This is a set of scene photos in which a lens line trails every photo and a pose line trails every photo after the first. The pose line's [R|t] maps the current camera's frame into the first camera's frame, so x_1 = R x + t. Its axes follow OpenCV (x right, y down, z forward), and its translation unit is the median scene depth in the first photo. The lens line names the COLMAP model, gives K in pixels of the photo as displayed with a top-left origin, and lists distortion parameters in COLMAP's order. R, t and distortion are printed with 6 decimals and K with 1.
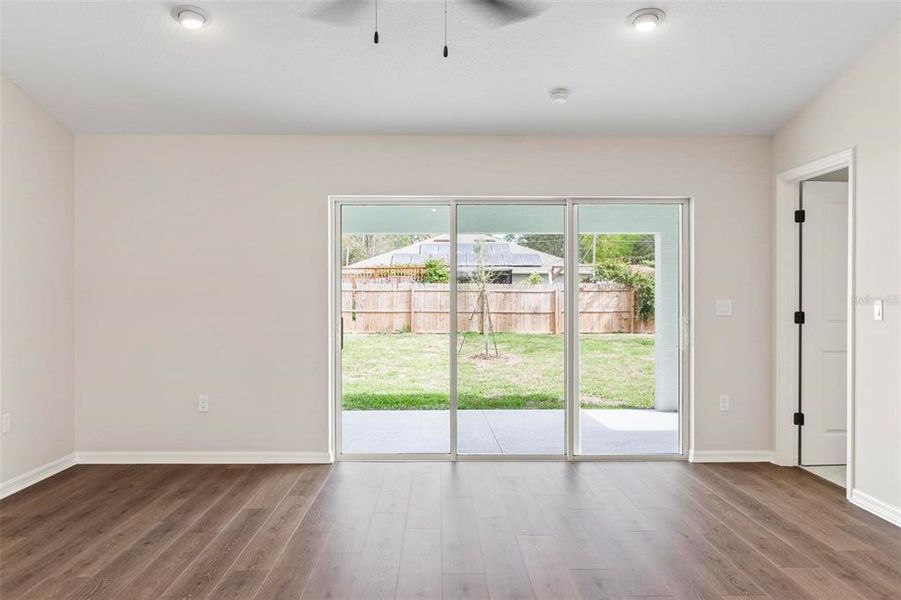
lens RADIAL K [[712.1, 0, 447.8], [0, 712.1, 293.7], [0, 0, 1]] dist [-0.002012, 0.000209]
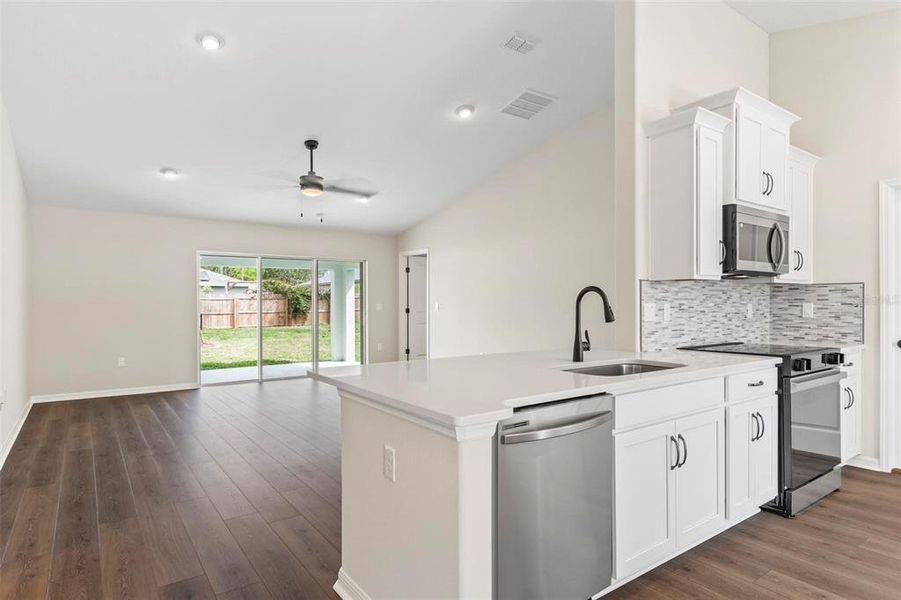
lens RADIAL K [[509.1, 0, 448.6], [0, 509.1, 306.1], [0, 0, 1]] dist [0.001529, -0.004918]
pose [[0.820617, -0.007124, 0.571434, -0.385326], [0.000658, 0.999933, 0.011521, -0.002884], [-0.571478, -0.009078, 0.820567, -0.516311]]
